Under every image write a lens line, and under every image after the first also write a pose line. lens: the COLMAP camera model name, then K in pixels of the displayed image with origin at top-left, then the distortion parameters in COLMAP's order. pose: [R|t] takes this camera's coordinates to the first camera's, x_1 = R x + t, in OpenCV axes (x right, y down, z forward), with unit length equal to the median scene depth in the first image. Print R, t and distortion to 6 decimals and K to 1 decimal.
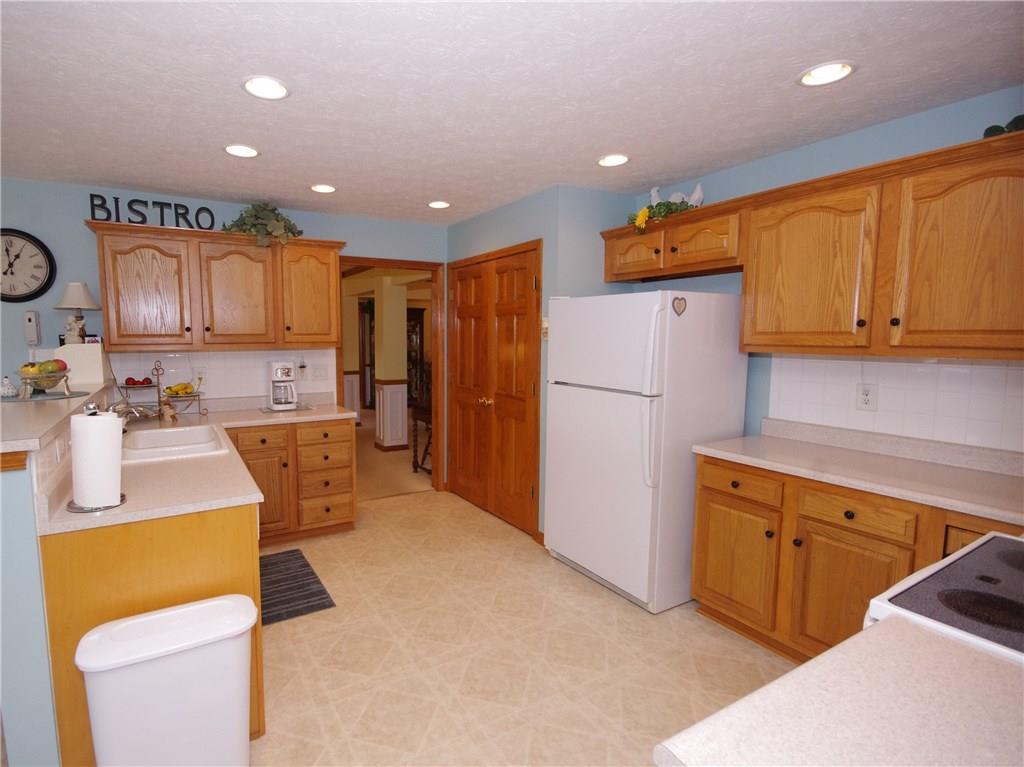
lens RADIAL K [[509.3, 0, 506.9], [0, 509.3, 383.5], [0, 0, 1]] dist [0.002214, -0.000259]
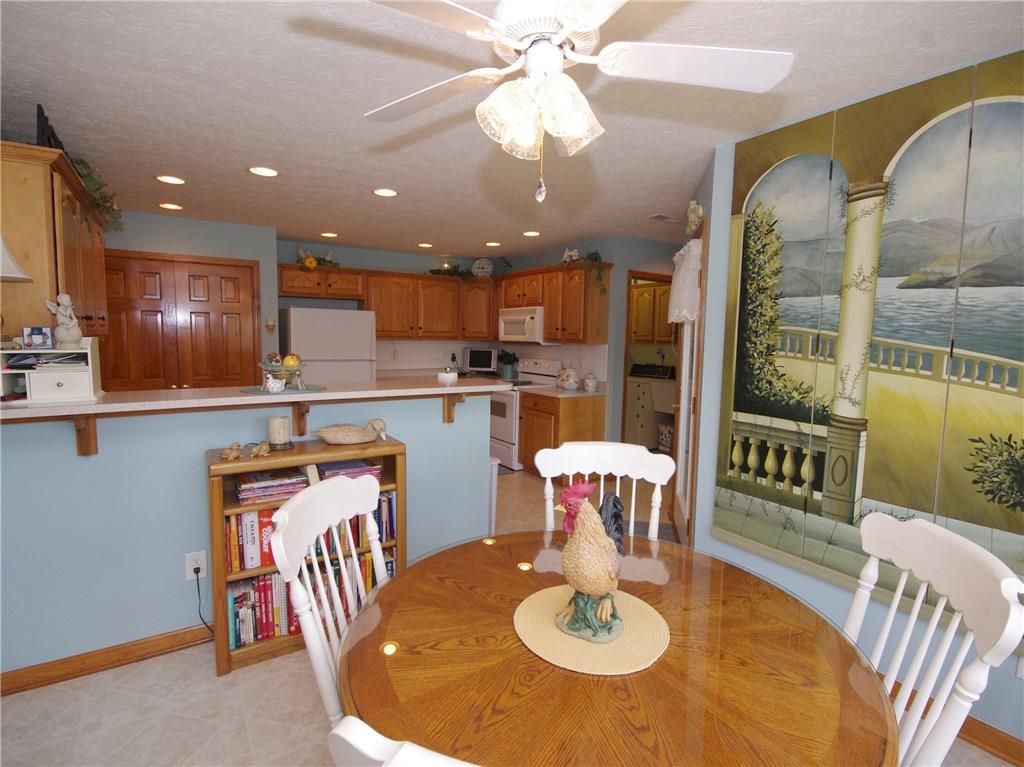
lens RADIAL K [[509.3, 0, 506.9], [0, 509.3, 383.5], [0, 0, 1]] dist [0.002214, -0.000259]
pose [[0.003477, -0.098095, 0.995171, -1.851510], [0.077035, 0.992246, 0.097538, -0.044211], [-0.997022, 0.076323, 0.011006, 0.422122]]
